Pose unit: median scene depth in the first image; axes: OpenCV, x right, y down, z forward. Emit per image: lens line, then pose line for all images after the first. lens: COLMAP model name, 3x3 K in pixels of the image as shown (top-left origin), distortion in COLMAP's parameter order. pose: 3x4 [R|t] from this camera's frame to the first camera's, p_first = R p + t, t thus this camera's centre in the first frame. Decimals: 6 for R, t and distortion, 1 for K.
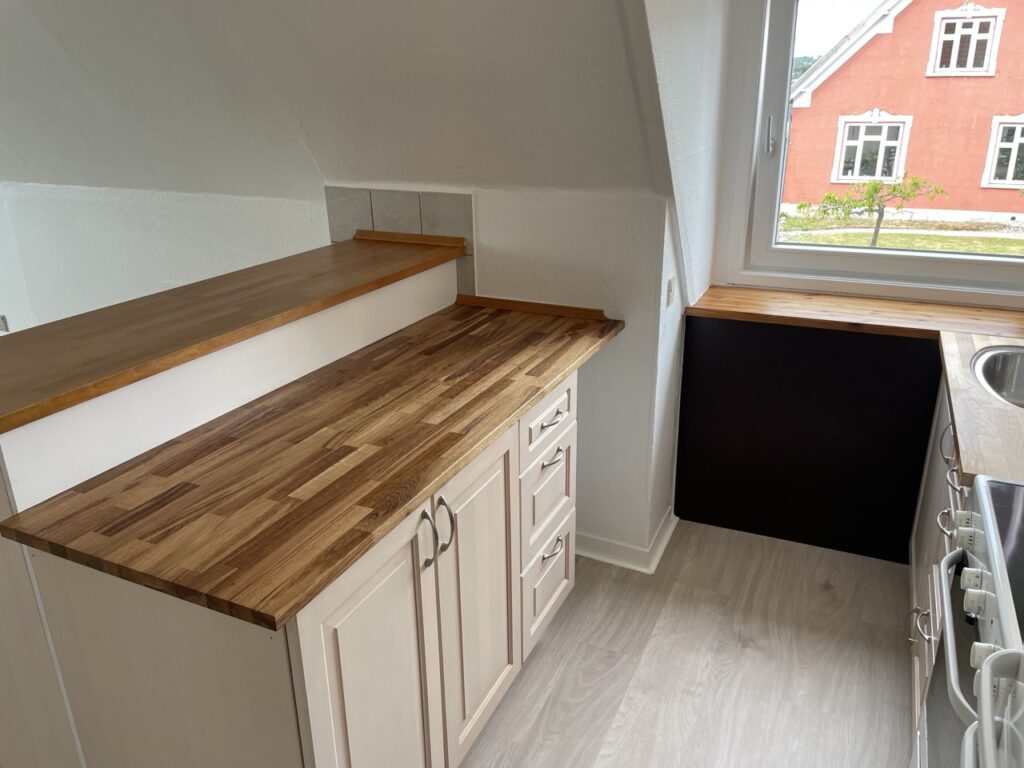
lens RADIAL K [[768.6, 0, 503.6], [0, 768.6, 385.5], [0, 0, 1]] dist [0.089609, -0.118098]
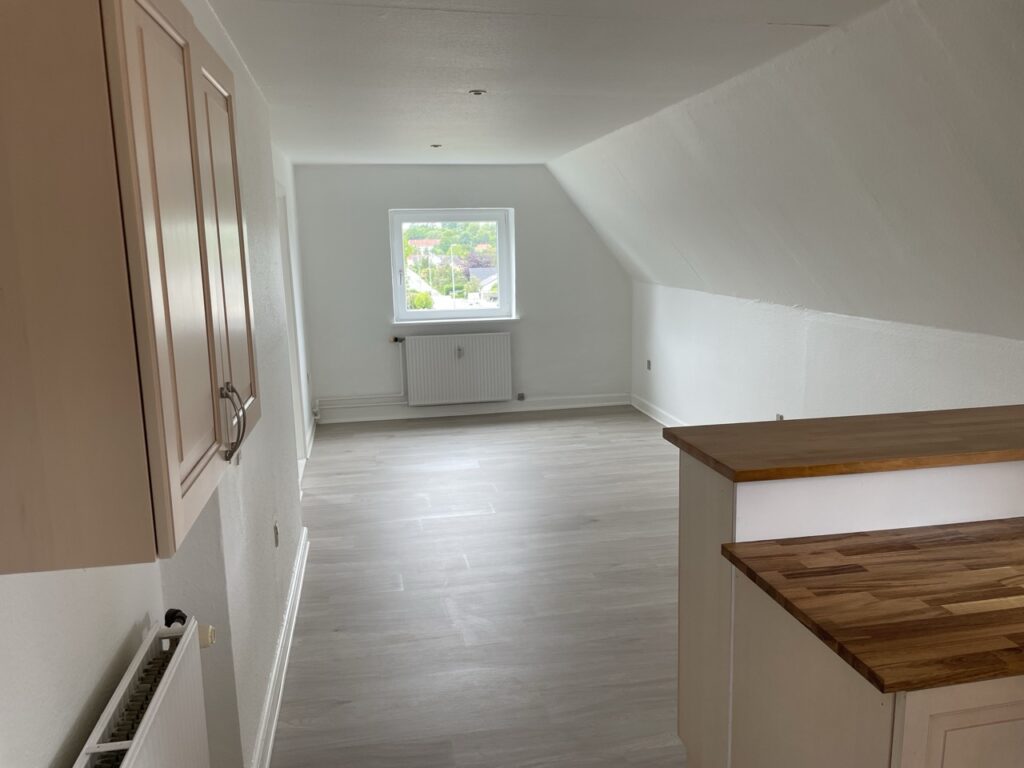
lens RADIAL K [[768.6, 0, 493.1], [0, 768.6, 357.6], [0, 0, 1]] dist [0.089609, -0.118098]
pose [[0.573932, 0.119562, -0.810128, 0.175345], [-0.275821, 0.959704, -0.053767, 0.033483], [0.771054, 0.254309, 0.583783, -0.185309]]
